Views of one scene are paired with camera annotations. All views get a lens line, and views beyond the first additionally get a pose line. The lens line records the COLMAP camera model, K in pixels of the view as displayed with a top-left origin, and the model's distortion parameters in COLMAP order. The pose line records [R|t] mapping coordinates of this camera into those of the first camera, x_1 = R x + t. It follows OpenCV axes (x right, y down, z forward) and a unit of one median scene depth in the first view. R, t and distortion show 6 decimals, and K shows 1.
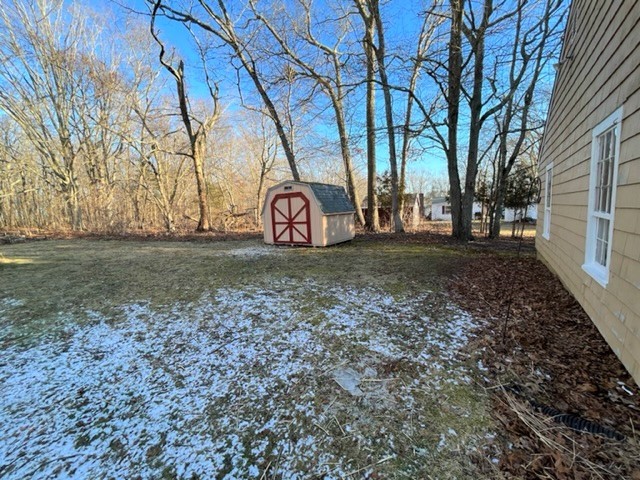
lens RADIAL K [[256.6, 0, 317.8], [0, 256.6, 241.3], [0, 0, 1]] dist [-0.002174, -0.000138]
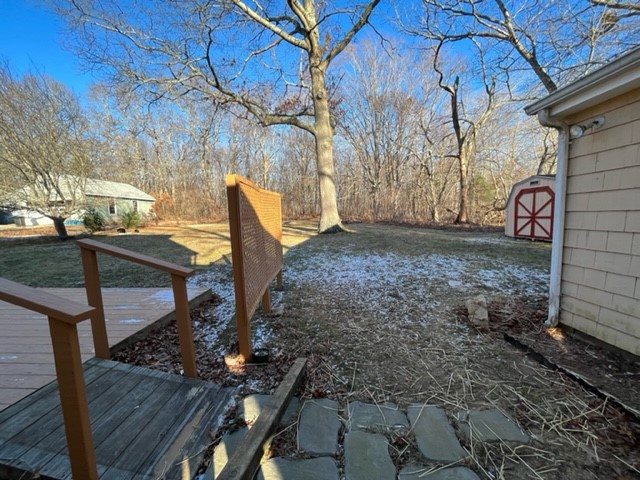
lens RADIAL K [[256.6, 0, 317.8], [0, 256.6, 241.3], [0, 0, 1]] dist [-0.002174, -0.000138]
pose [[0.555828, 0.110489, -0.823922, 0.171495], [-0.088836, 0.993347, 0.073280, 0.015214], [0.826537, 0.032463, 0.561945, -0.172238]]
